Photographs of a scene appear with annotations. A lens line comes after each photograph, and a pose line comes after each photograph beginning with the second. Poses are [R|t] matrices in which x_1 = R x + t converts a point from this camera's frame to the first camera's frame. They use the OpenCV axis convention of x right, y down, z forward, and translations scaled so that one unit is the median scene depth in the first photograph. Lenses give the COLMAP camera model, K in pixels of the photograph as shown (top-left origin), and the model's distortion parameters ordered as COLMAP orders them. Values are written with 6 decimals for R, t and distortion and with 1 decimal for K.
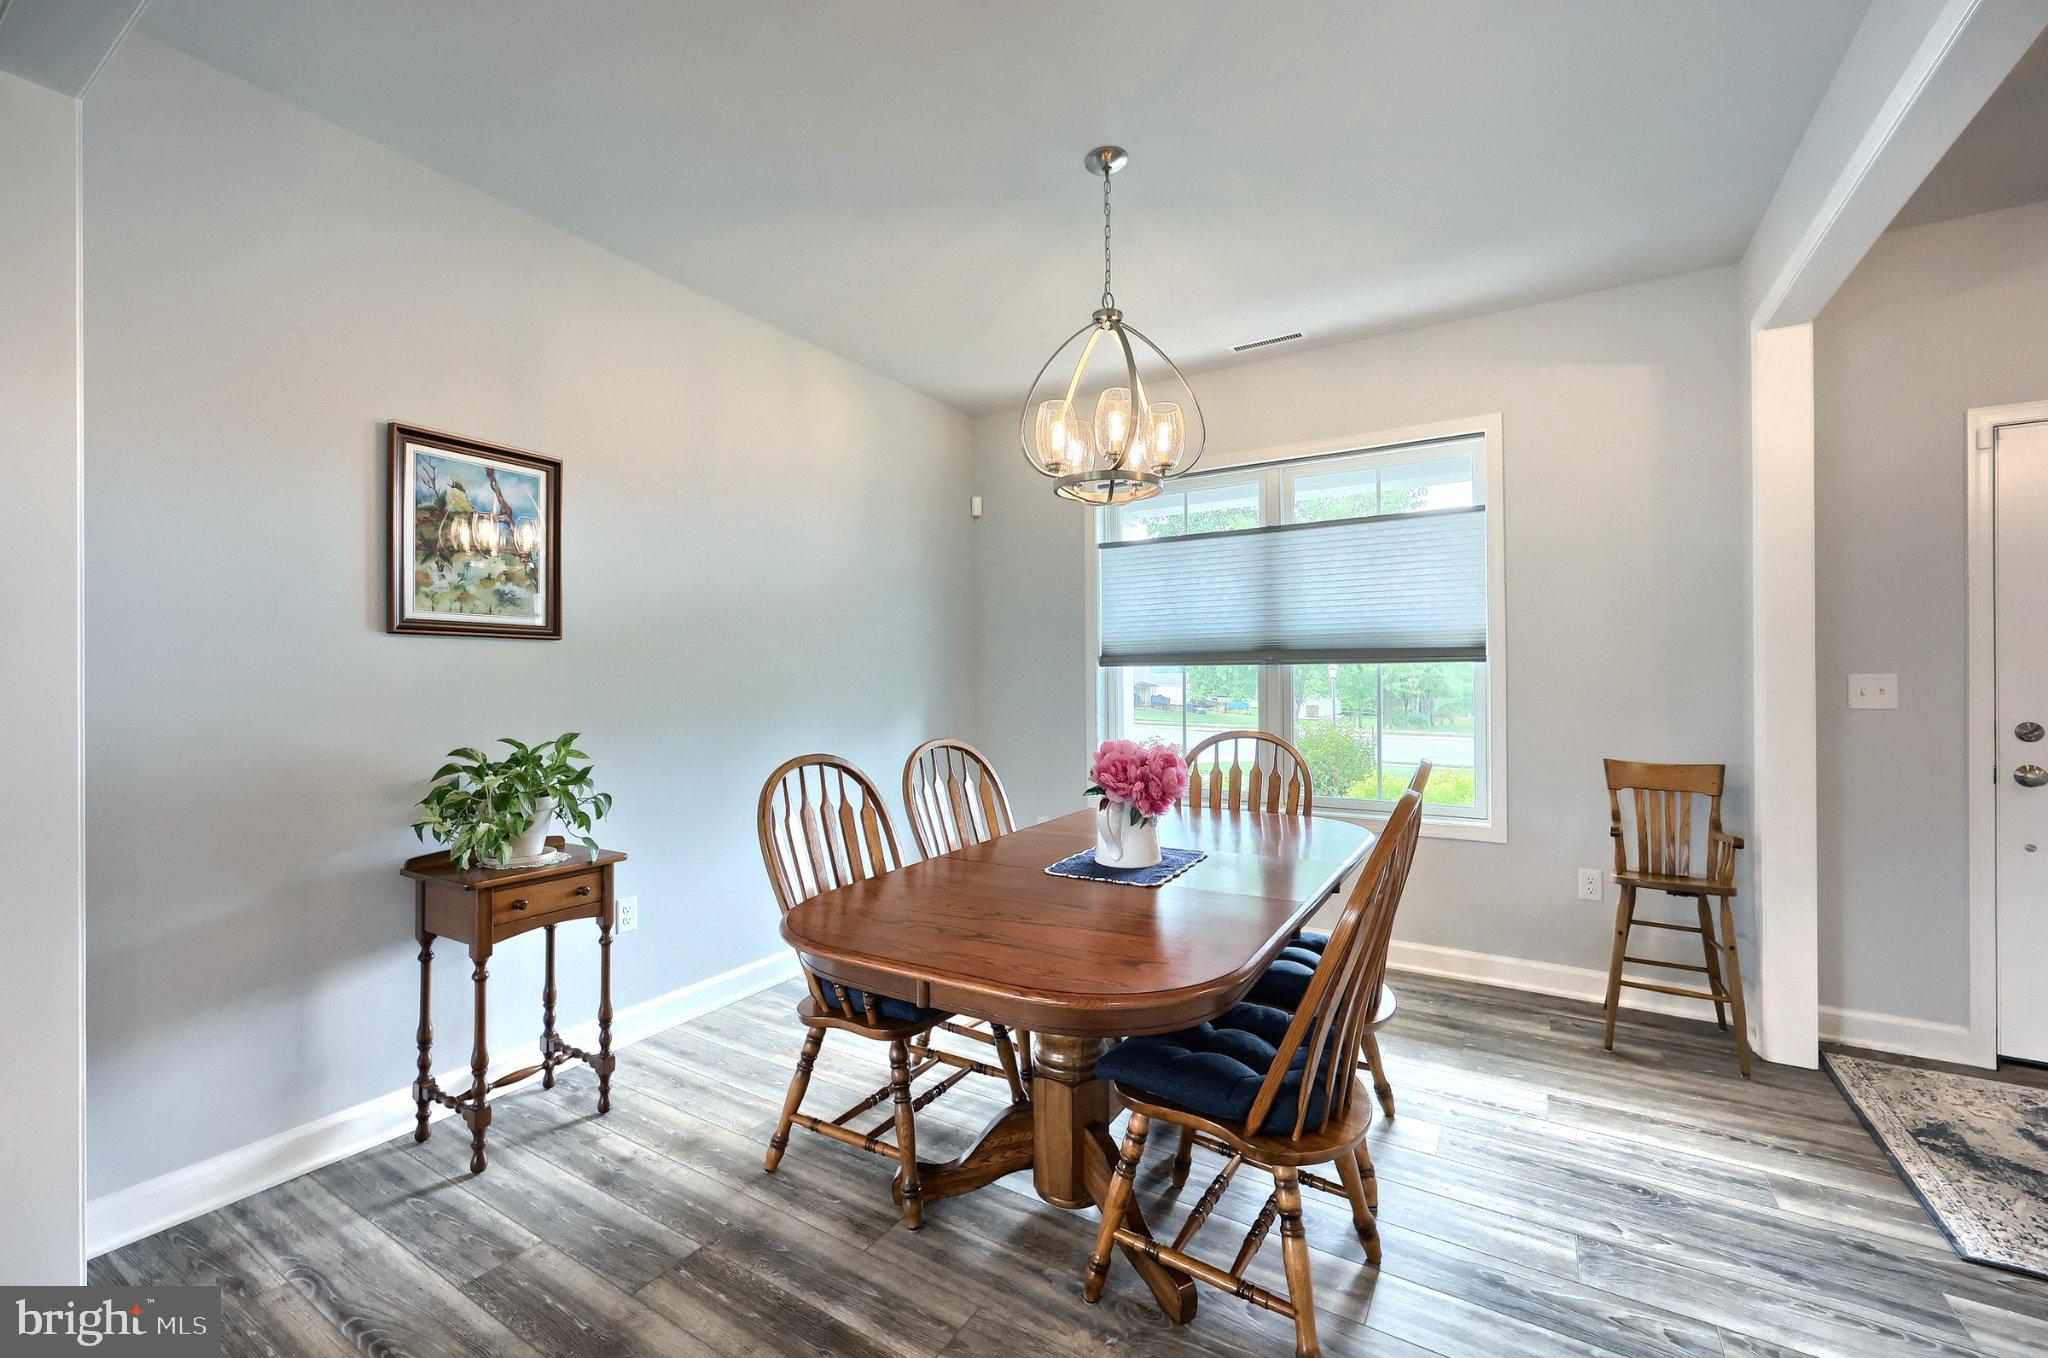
lens RADIAL K [[836.7, 0, 1024.0], [0, 836.7, 679.0], [0, 0, 1]] dist [0.001198, 0.000157]
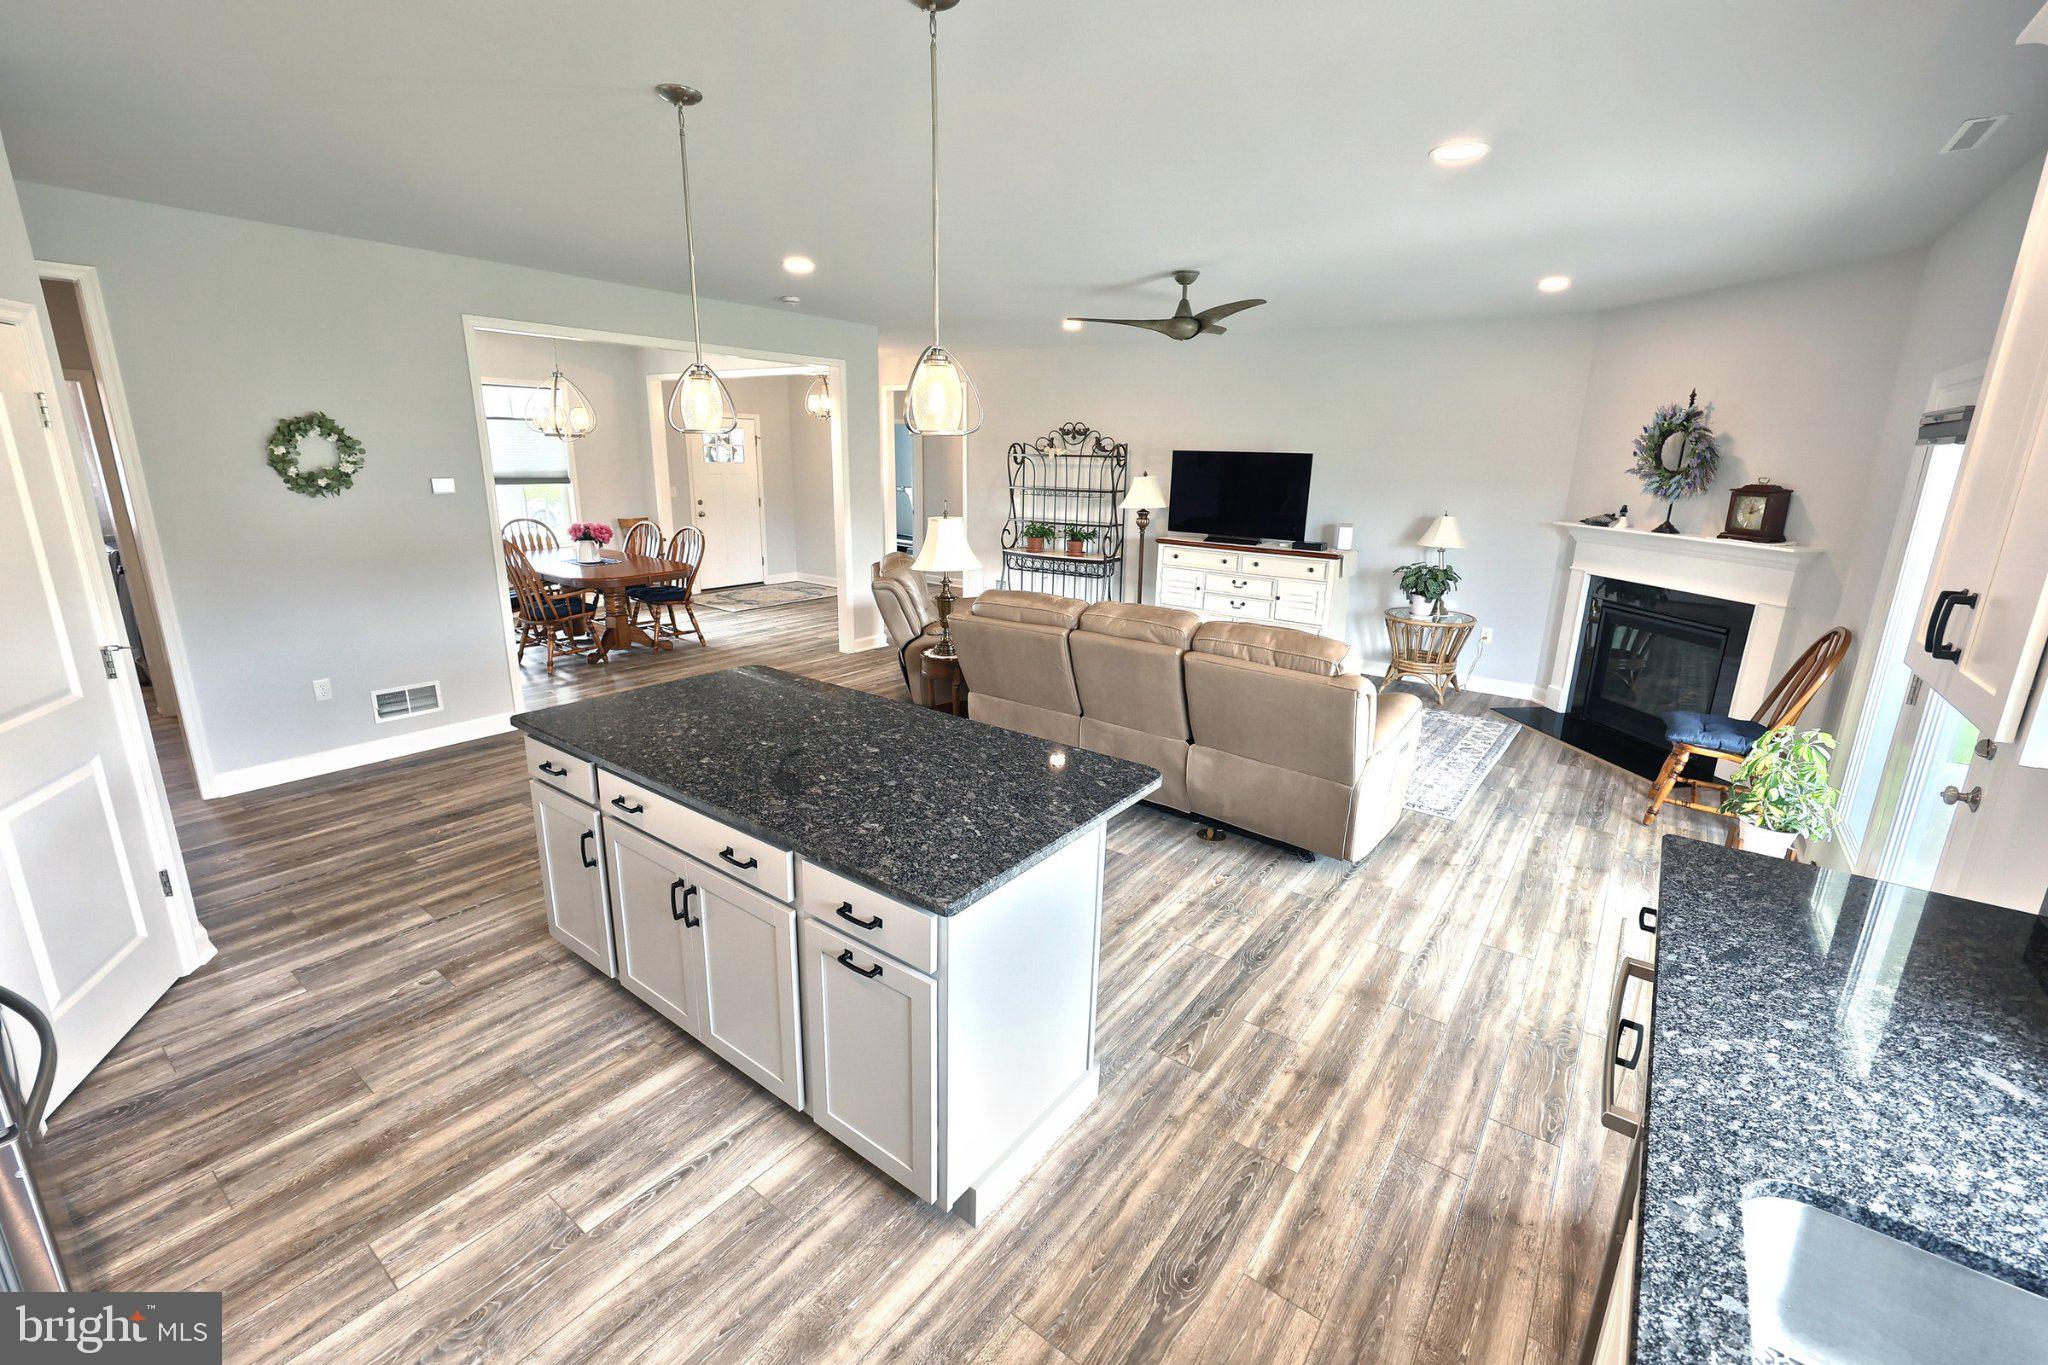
lens RADIAL K [[862.0, 0, 1029.5], [0, 862.0, 677.5], [0, 0, 1]] dist [0.002861, 0.000237]
pose [[0.082699, -0.252680, 0.964009, -2.535719], [-0.019085, 0.966744, 0.255034, -0.186845], [-0.996392, -0.039489, 0.075126, -0.772943]]
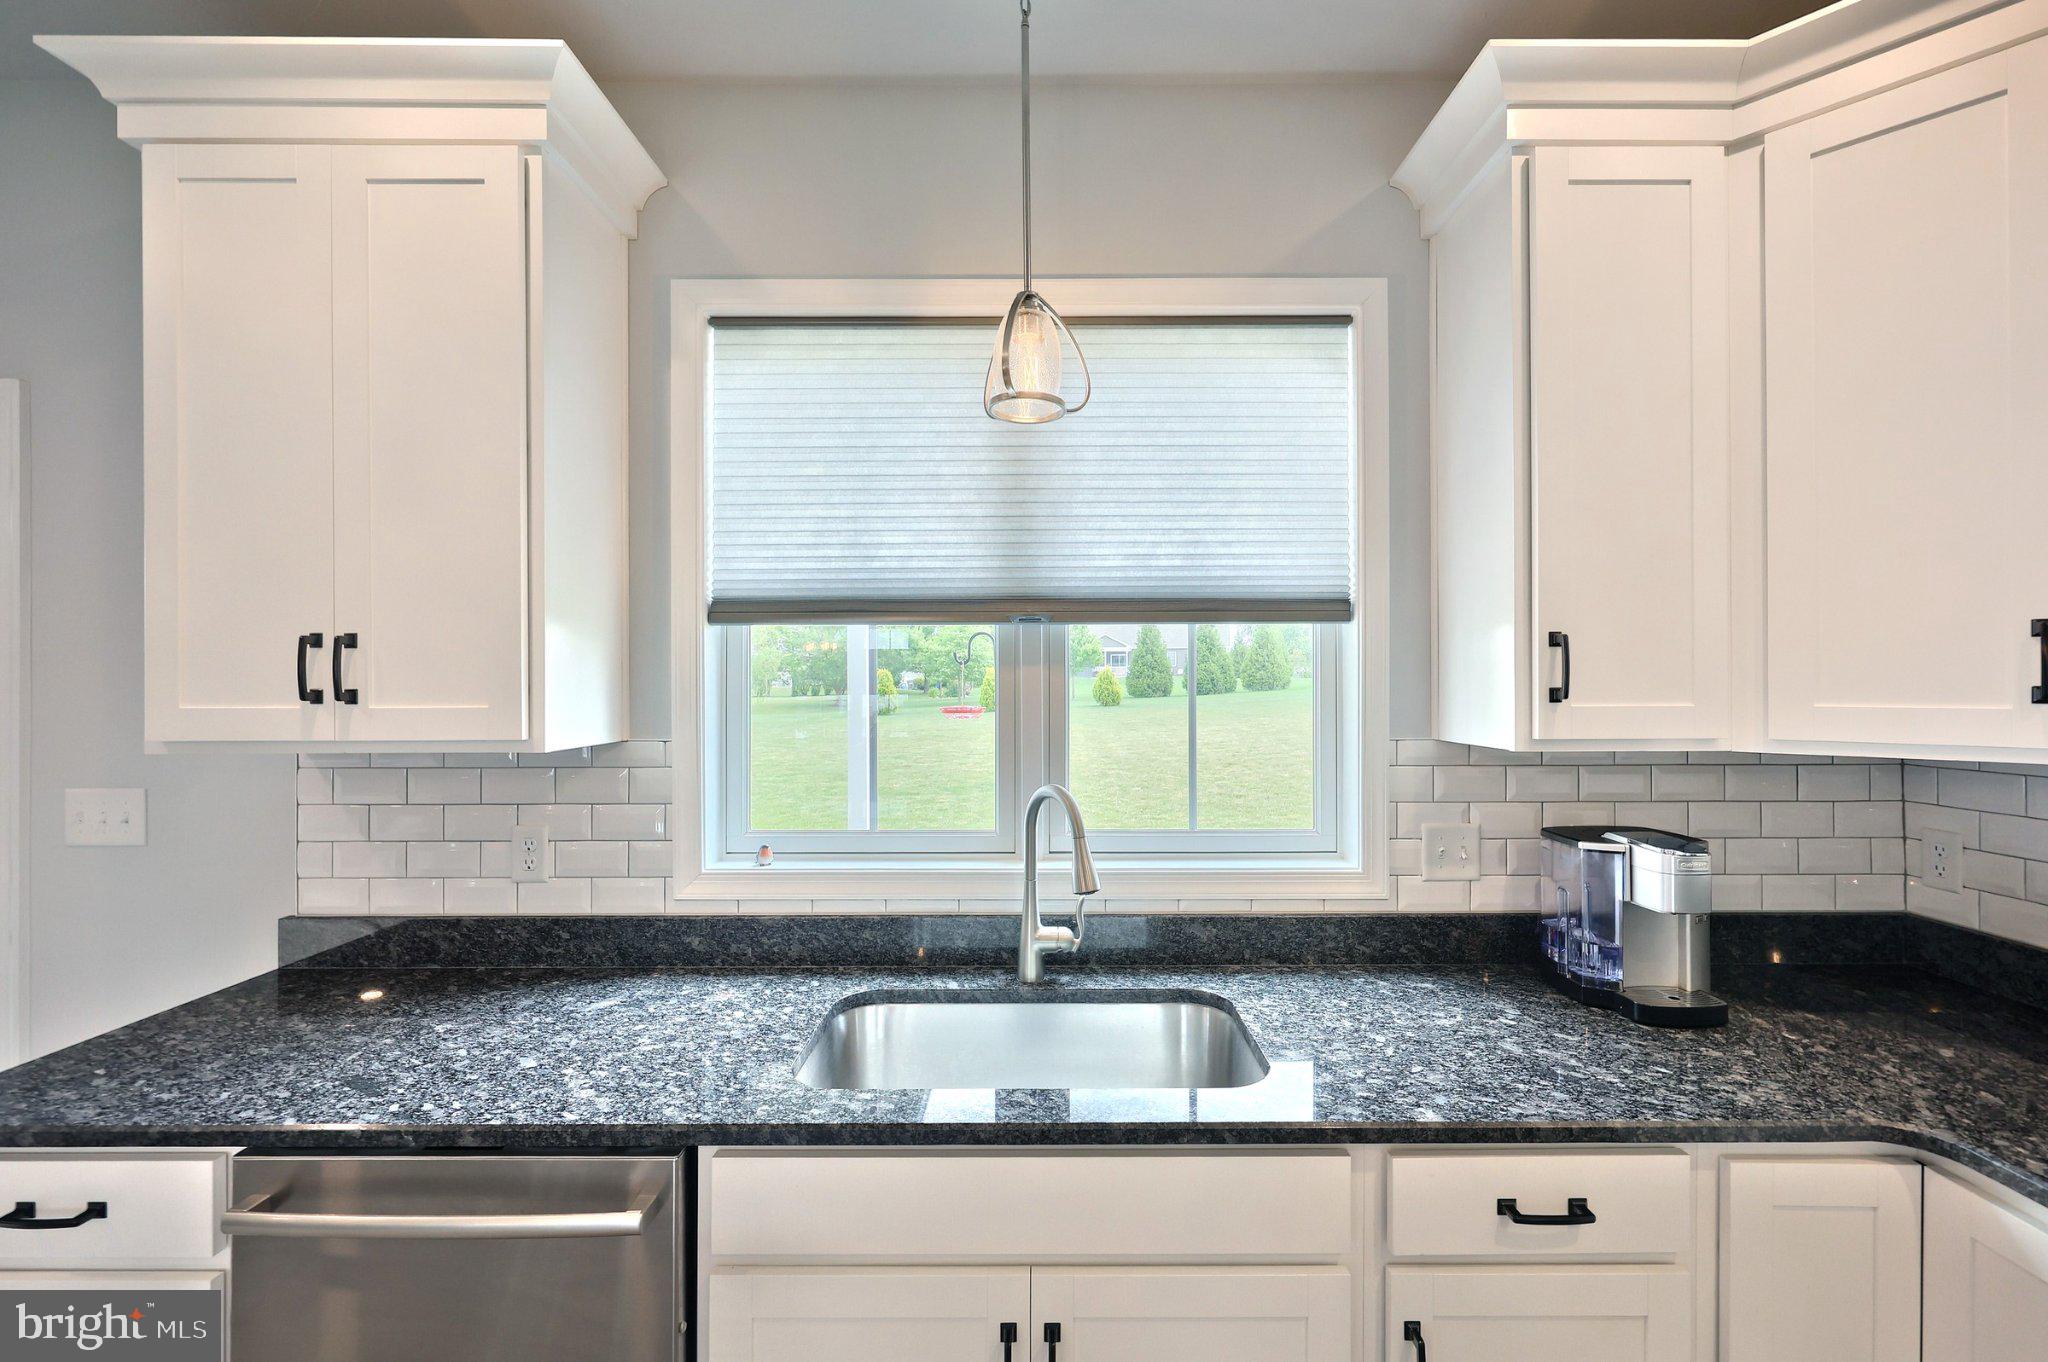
lens RADIAL K [[836.7, 0, 1024.0], [0, 836.7, 681.0], [0, 0, 1]] dist [0.001198, 0.000157]
pose [[-0.851845, 0.002180, -0.523789, -2.043460], [0.004714, 0.999983, -0.003505, -0.077856], [0.523773, -0.005455, -0.851841, -0.642023]]
